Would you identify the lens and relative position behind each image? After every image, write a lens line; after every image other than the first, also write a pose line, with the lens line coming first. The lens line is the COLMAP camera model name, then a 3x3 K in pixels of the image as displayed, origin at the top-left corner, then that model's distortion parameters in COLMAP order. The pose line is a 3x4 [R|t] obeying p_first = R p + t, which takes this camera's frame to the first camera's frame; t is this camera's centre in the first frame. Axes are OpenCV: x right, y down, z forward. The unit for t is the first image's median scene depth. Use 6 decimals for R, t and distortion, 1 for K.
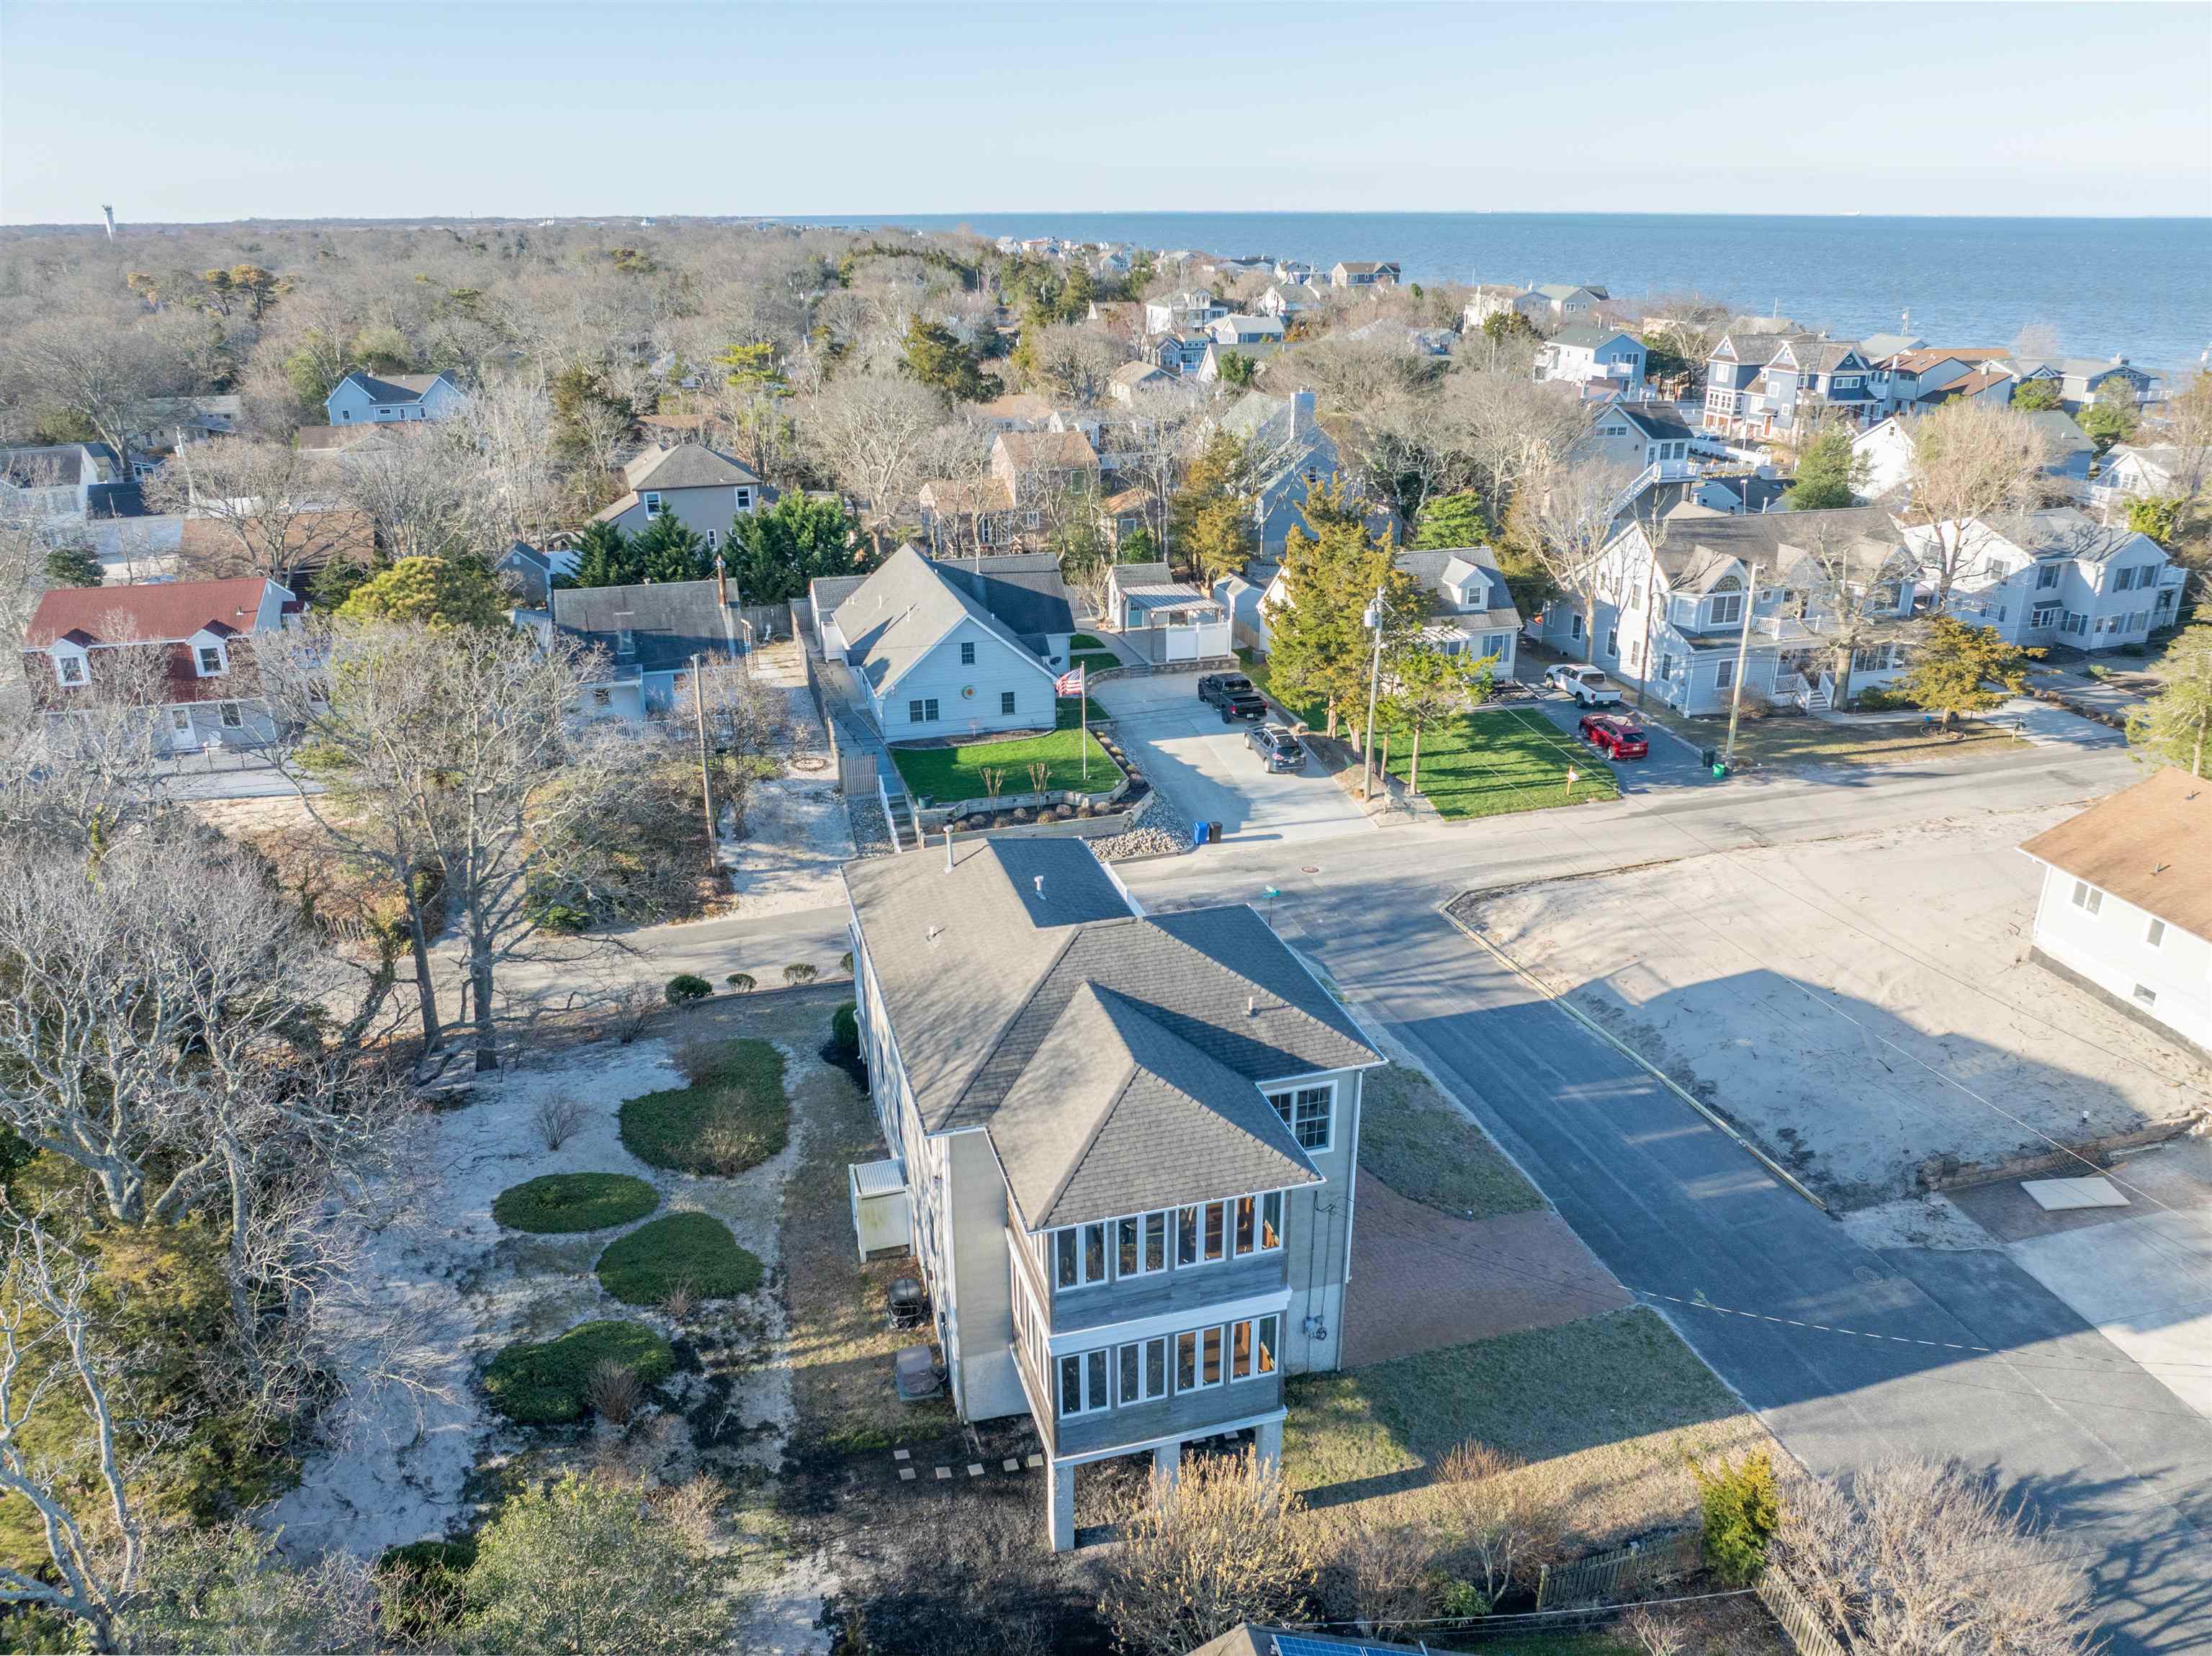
lens RADIAL K [[1568.8, 0, 1106.0], [0, 1568.8, 828.0], [0, 0, 1]] dist [-0.029967, -0.009123]
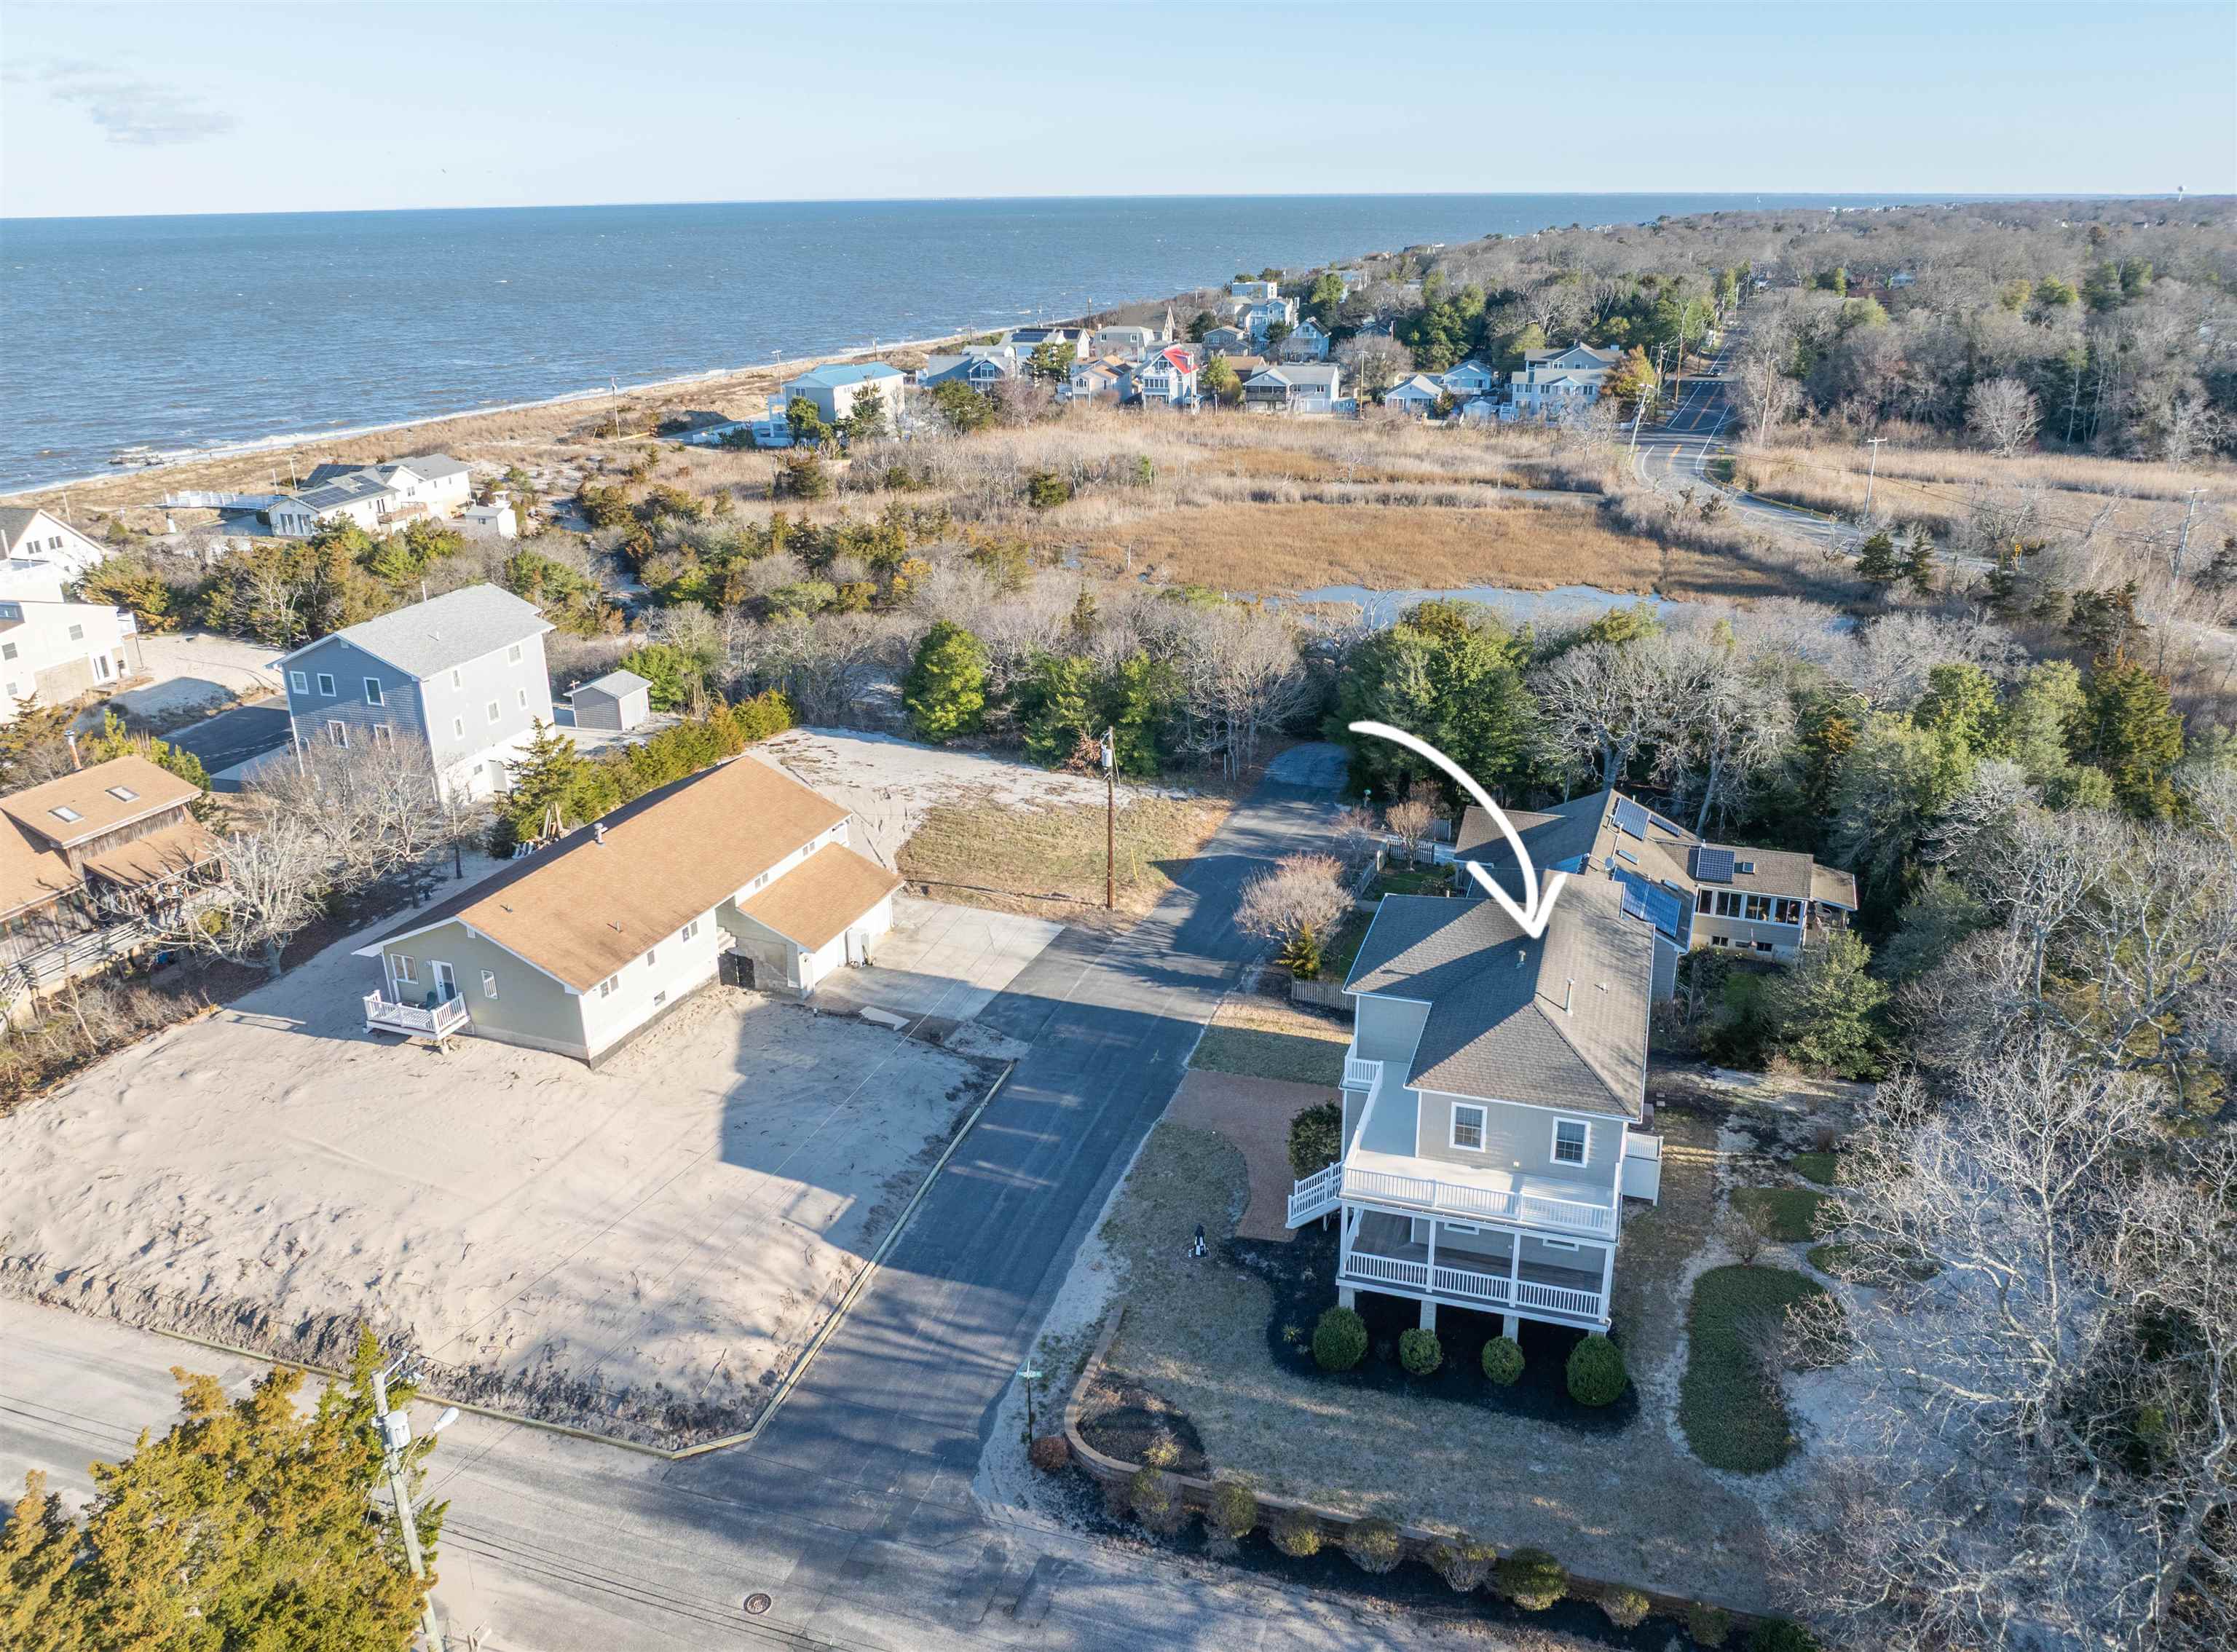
lens RADIAL K [[1643.3, 0, 1166.6], [0, 1643.3, 777.7], [0, 0, 1]] dist [-0.037007, -0.008163]
pose [[-0.839063, -0.170517, 0.516621, -0.530716], [0.214344, 0.769187, 0.602004, -1.082416], [-0.500030, 0.615854, -0.608846, 2.074040]]
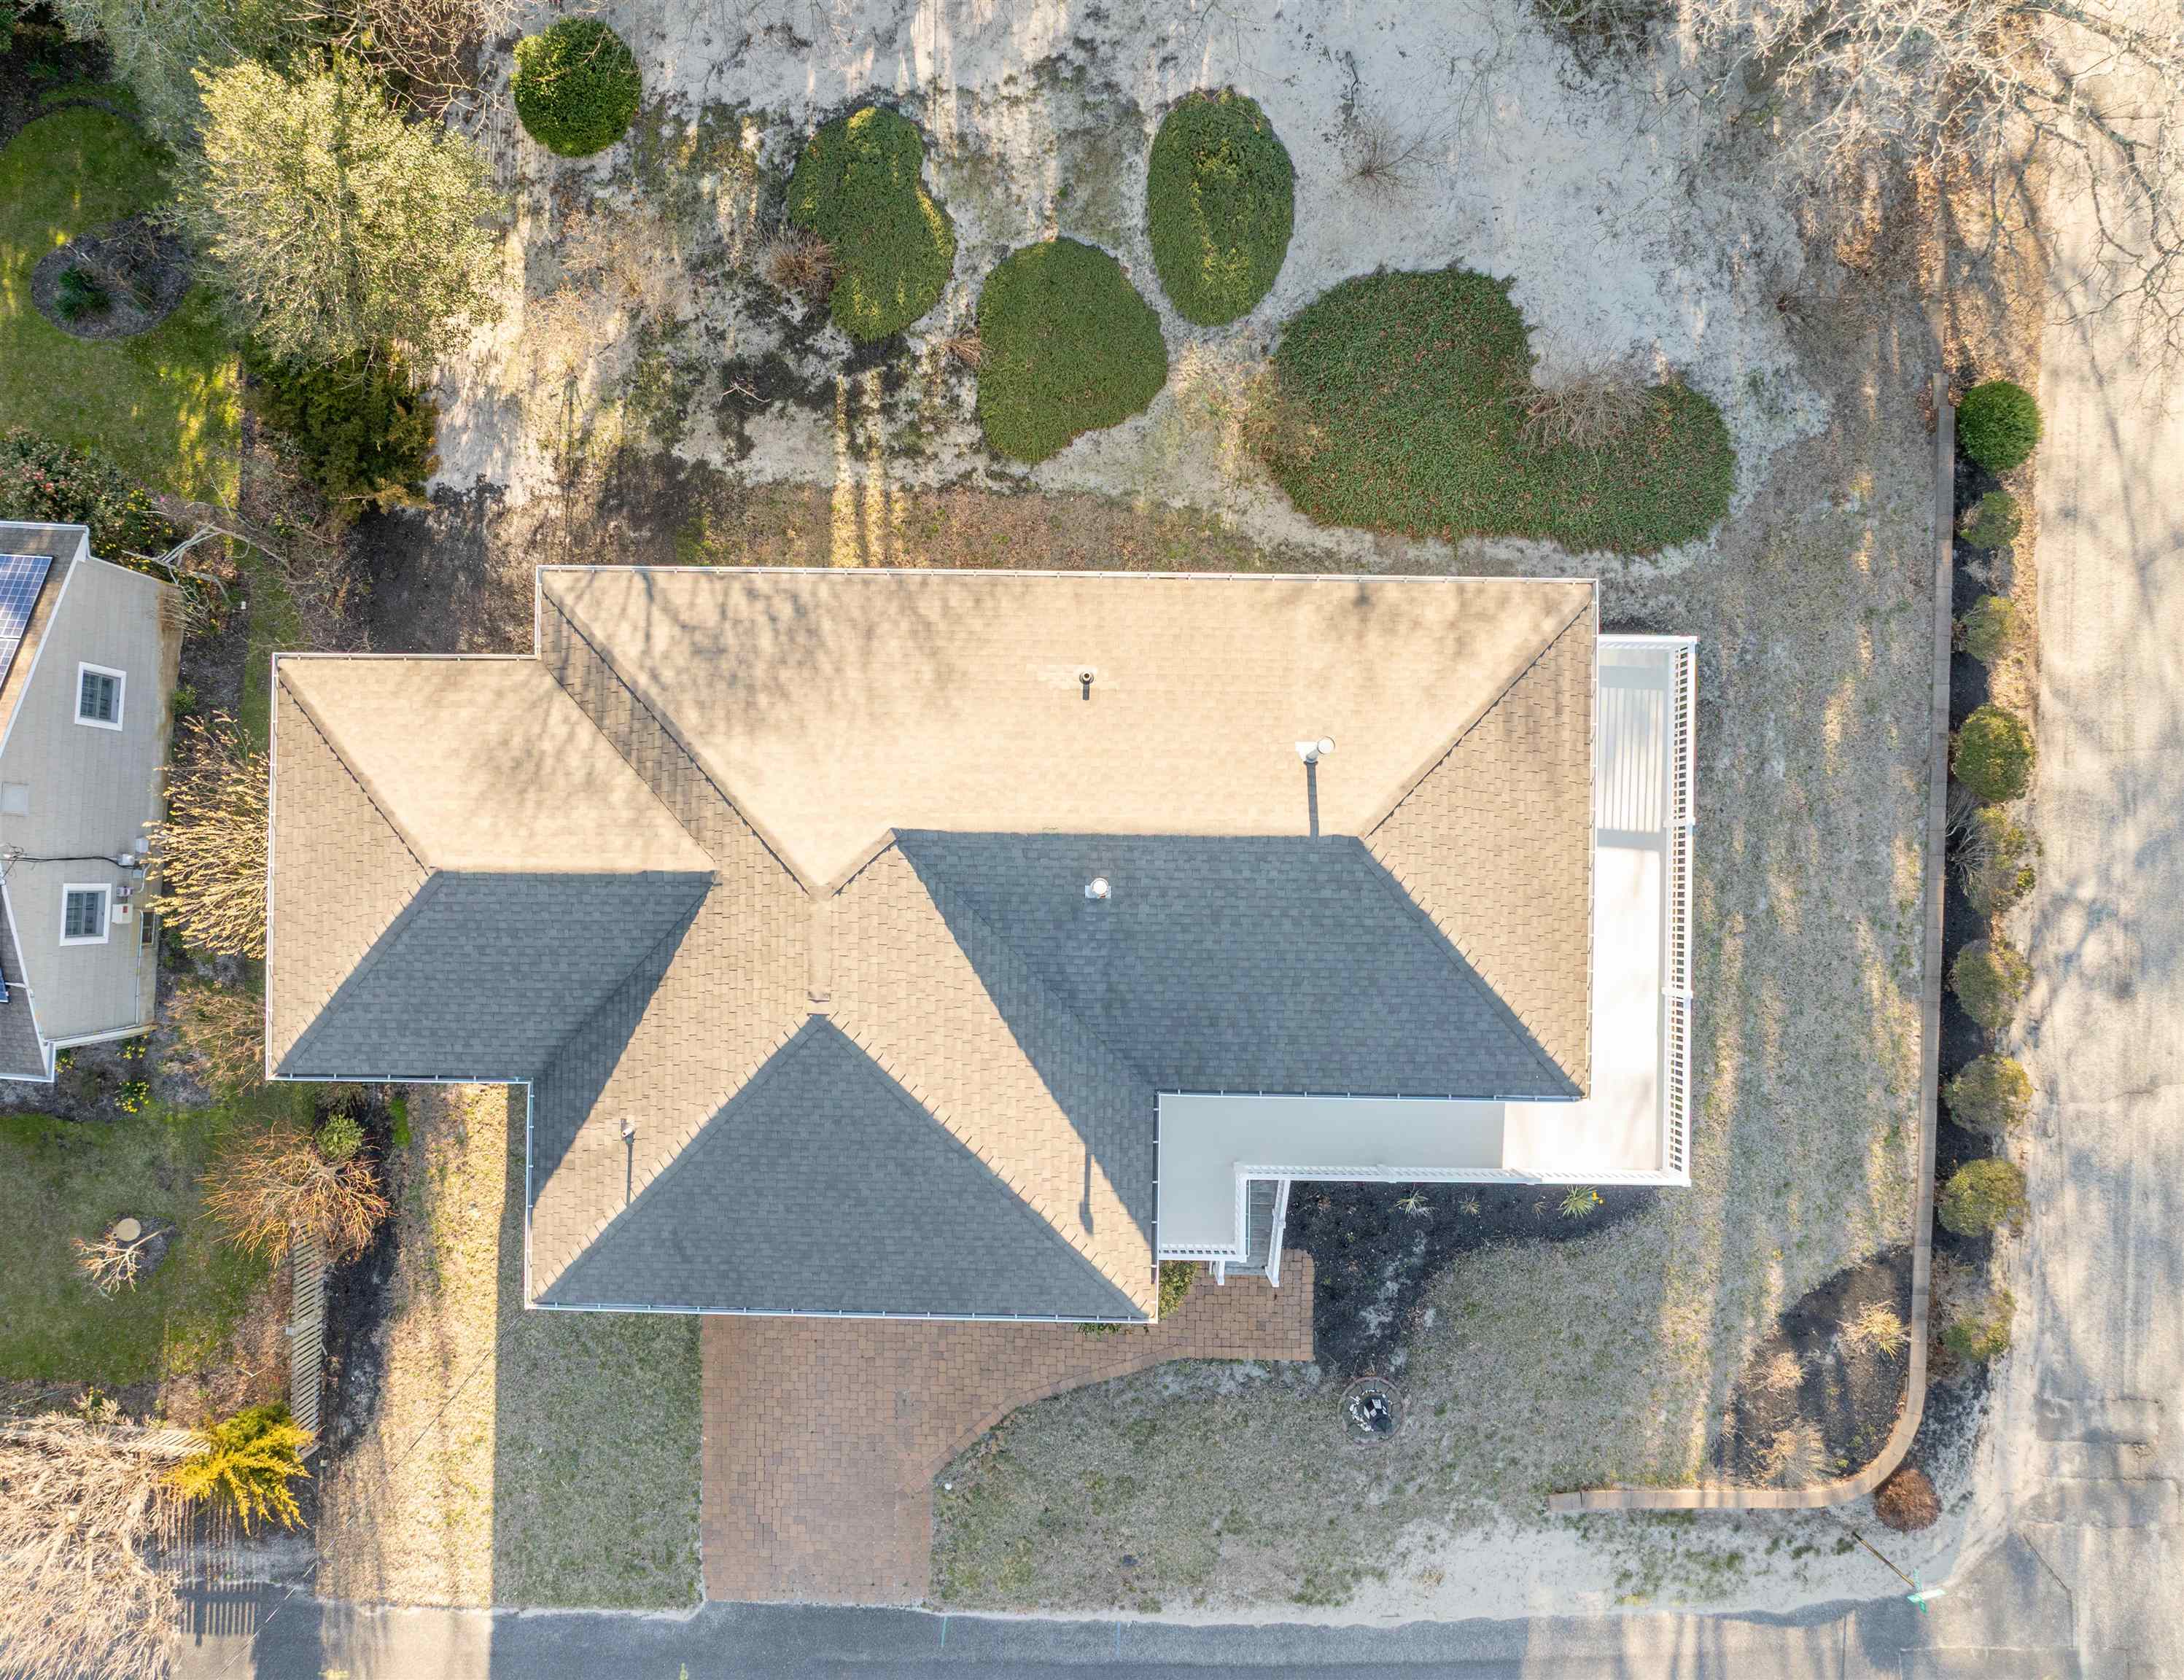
lens RADIAL K [[1570.8, 0, 1089.7], [0, 1570.8, 860.4], [0, 0, 1]] dist [-0.009152, -0.060752]
pose [[-0.287659, 0.957733, -0.000678, -0.055628], [-0.341403, -0.101880, 0.934379, -0.464381], [0.894816, 0.269015, 0.356280, 0.886228]]
